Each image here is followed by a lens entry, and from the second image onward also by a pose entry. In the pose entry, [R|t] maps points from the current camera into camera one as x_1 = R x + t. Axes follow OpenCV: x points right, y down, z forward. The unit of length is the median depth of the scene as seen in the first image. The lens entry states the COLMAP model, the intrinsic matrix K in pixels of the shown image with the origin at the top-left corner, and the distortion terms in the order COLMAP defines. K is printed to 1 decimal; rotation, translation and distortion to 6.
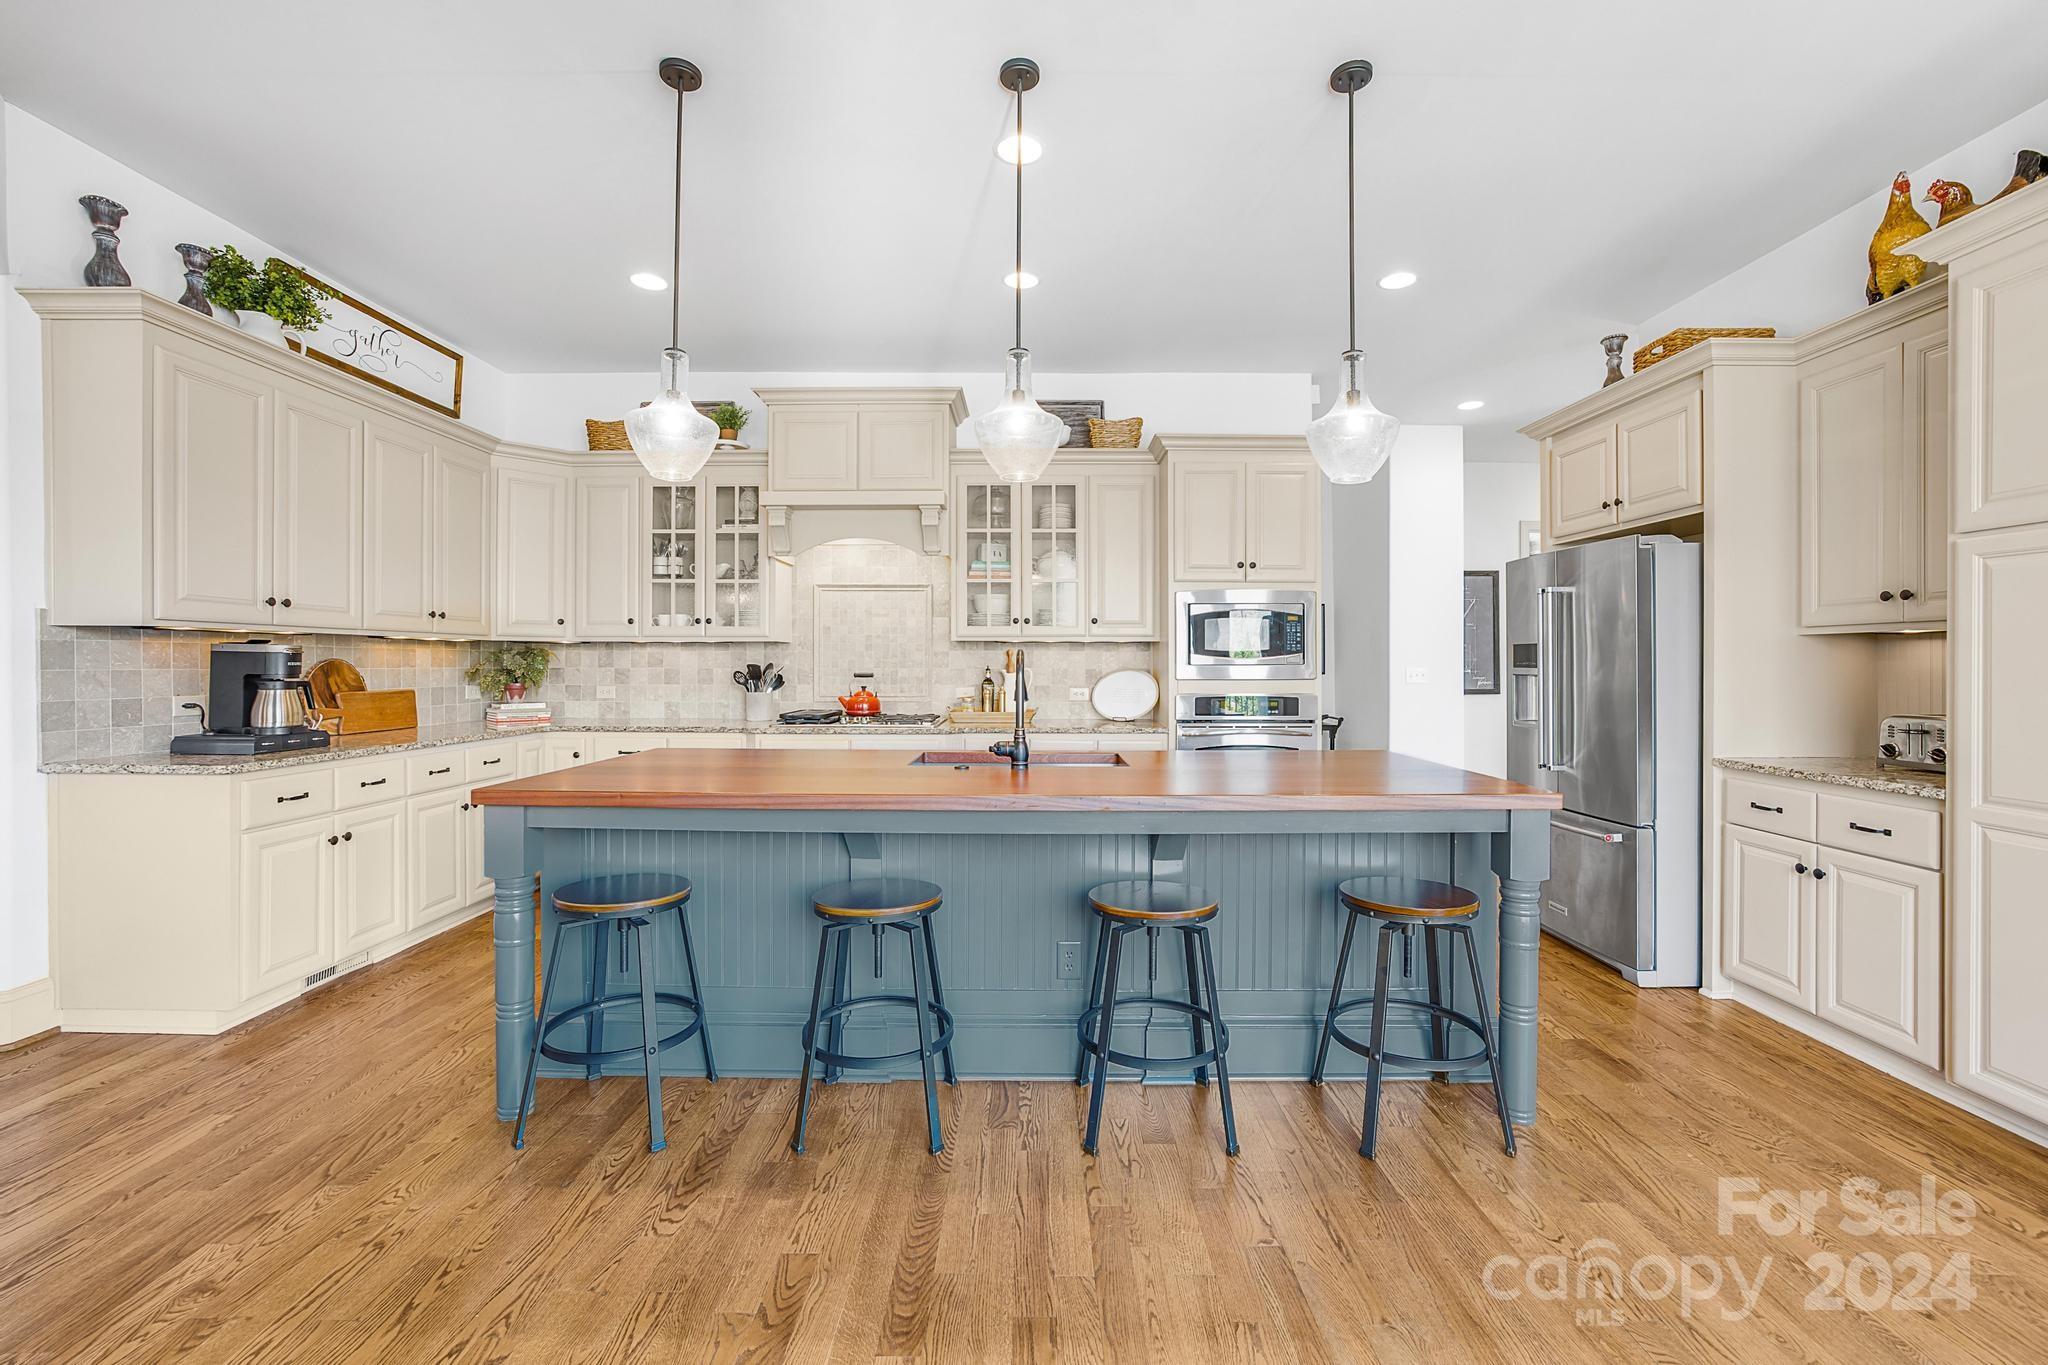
lens RADIAL K [[831.1, 0, 1025.8], [0, 831.1, 663.4], [0, 0, 1]] dist [-0.016707, 0.002014]
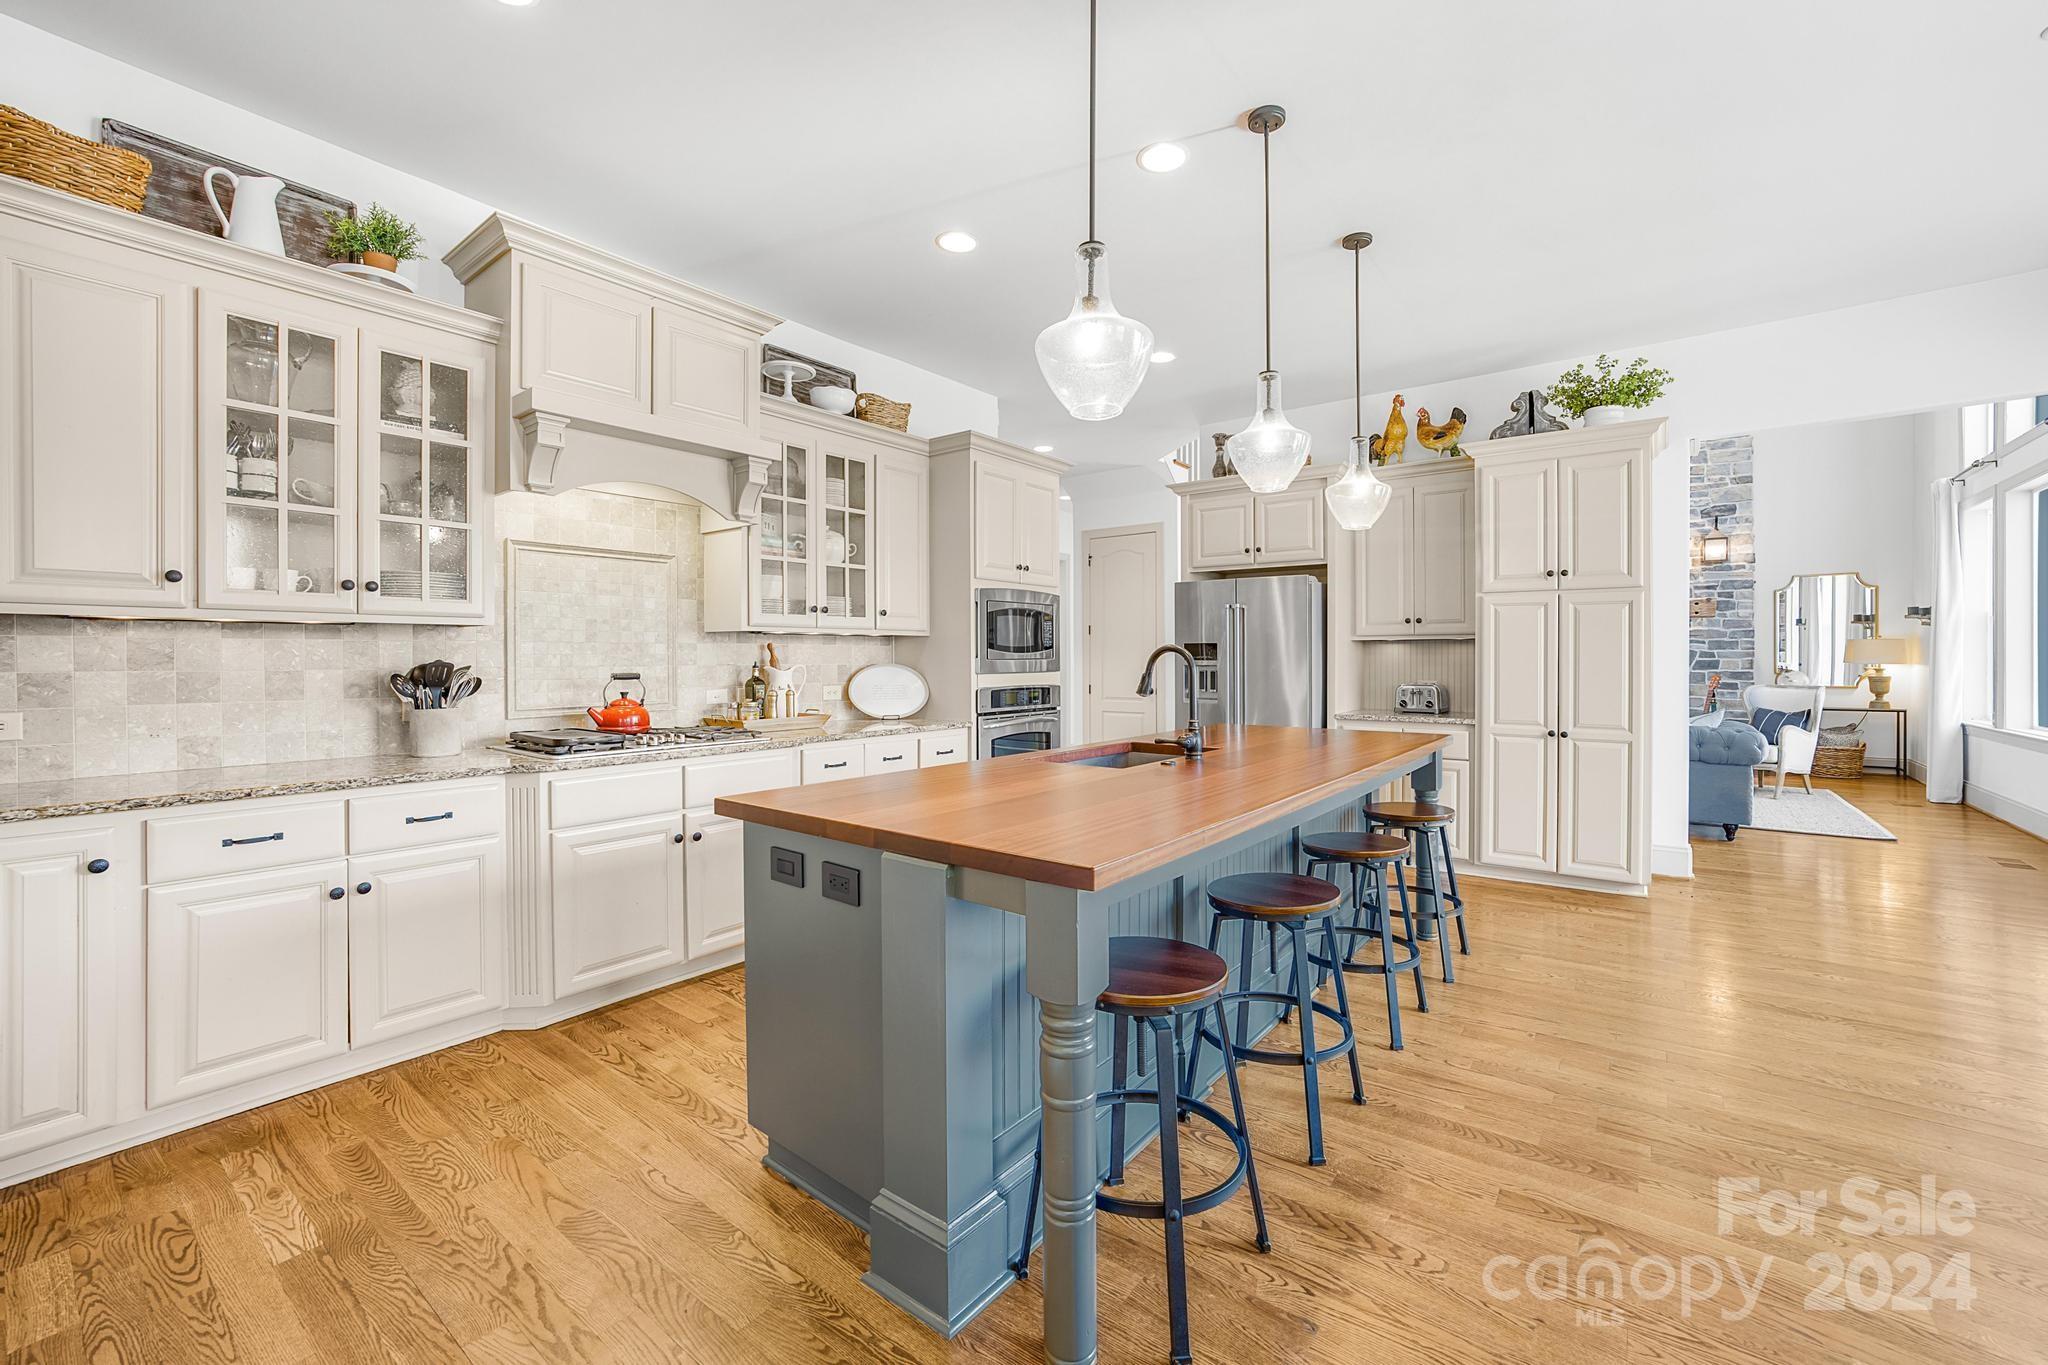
lens RADIAL K [[831.1, 0, 1029.8], [0, 831.1, 660.9], [0, 0, 1]] dist [-0.016707, 0.002014]
pose [[0.607124, -0.006465, 0.794581, -0.546874], [0.003176, 0.999979, 0.005709, -0.002161], [-0.794601, -0.000943, 0.607131, 0.298327]]
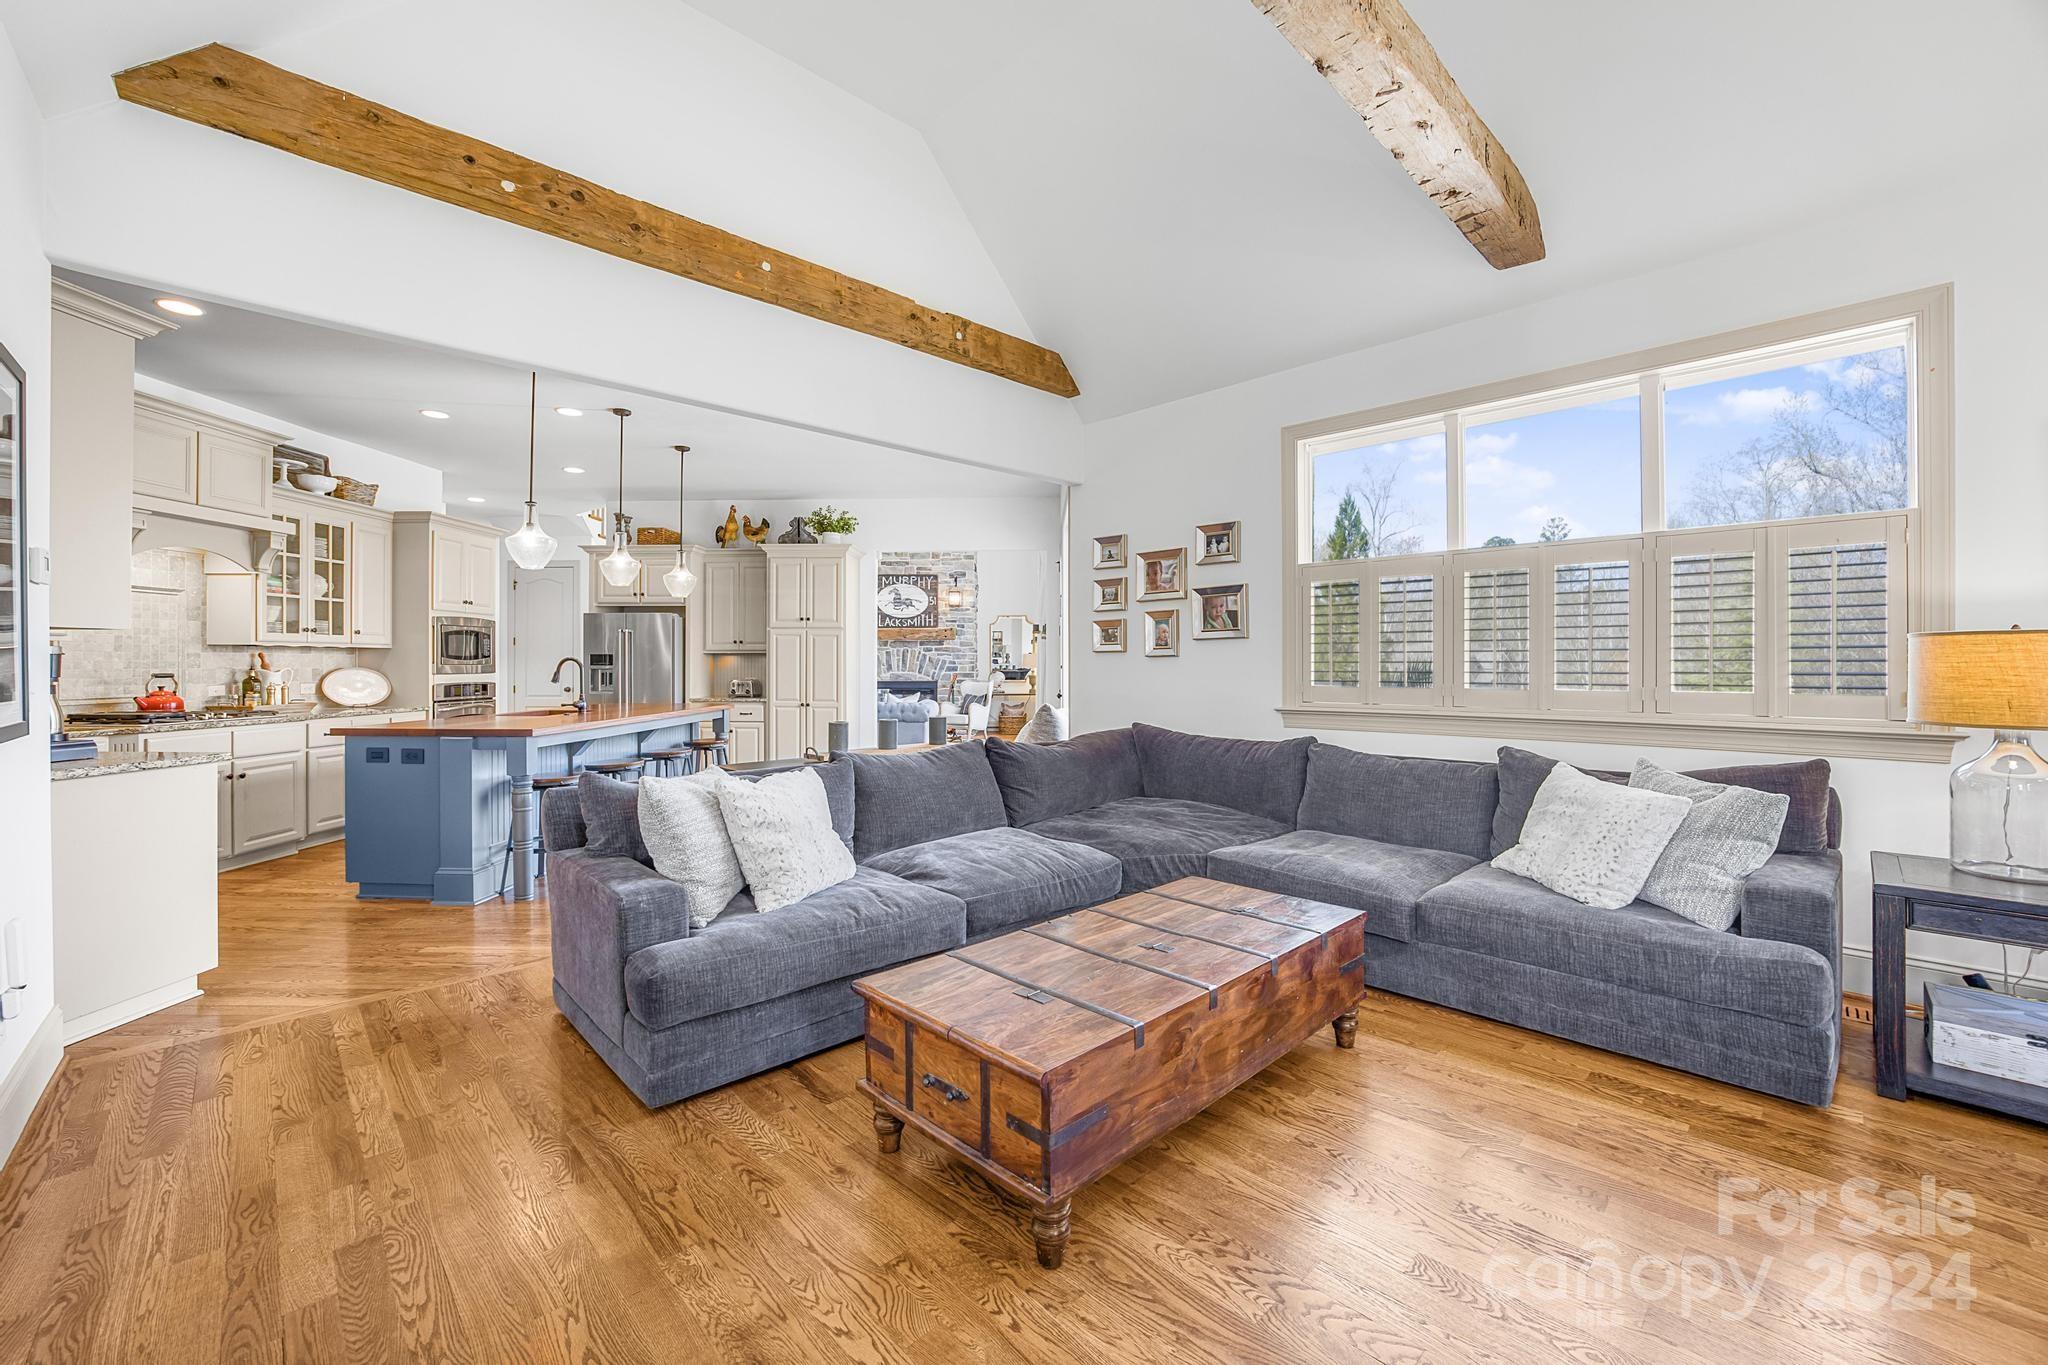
lens RADIAL K [[831.1, 0, 1003.6], [0, 831.1, 663.7], [0, 0, 1]] dist [-0.016707, 0.002014]
pose [[0.035057, -0.001979, 0.999383, -1.179202], [-0.000030, 0.999998, 0.001981, -0.002772], [-0.999385, -0.000100, 0.035057, -0.083535]]
